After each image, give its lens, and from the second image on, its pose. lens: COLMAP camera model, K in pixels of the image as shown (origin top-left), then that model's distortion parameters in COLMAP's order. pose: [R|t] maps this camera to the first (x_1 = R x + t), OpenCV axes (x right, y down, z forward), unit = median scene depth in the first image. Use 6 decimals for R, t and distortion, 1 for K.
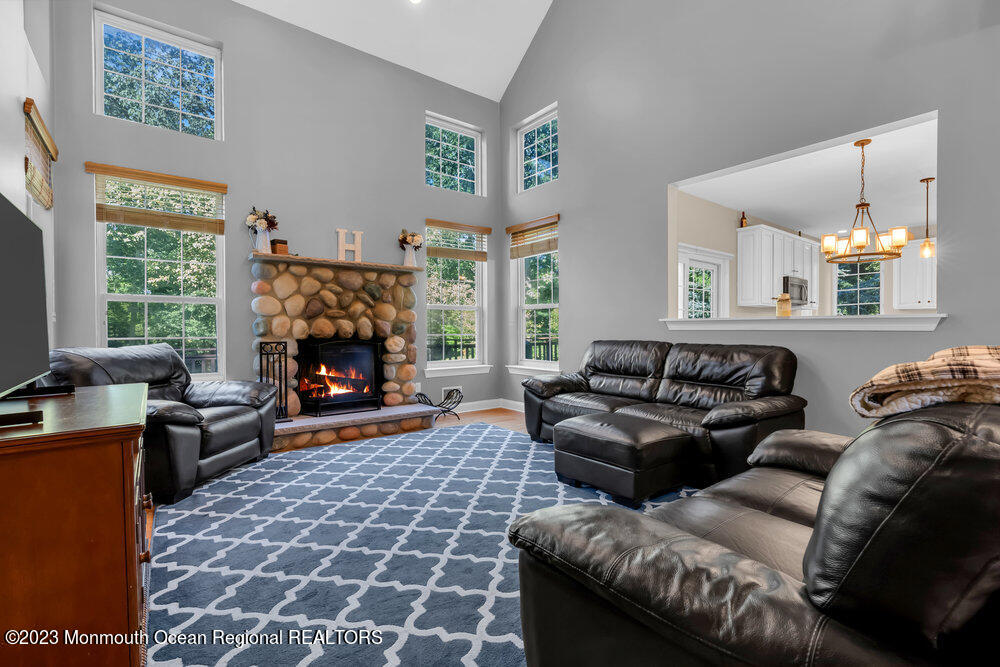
lens RADIAL K [[451.4, 0, 508.9], [0, 451.4, 331.9], [0, 0, 1]] dist [-0.012708, 0.001101]
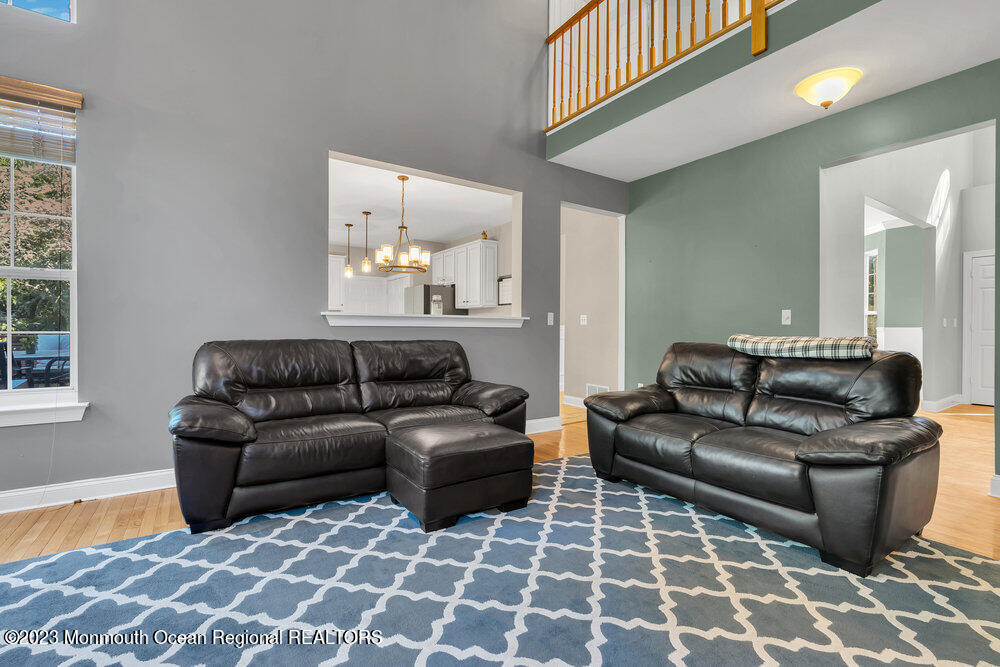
lens RADIAL K [[451.4, 0, 508.9], [0, 451.4, 331.9], [0, 0, 1]] dist [-0.012708, 0.001101]
pose [[0.077061, -0.005914, 0.997009, -0.420556], [0.002059, 0.999981, 0.005773, 0.002631], [-0.997024, 0.001608, 0.077072, 0.569986]]
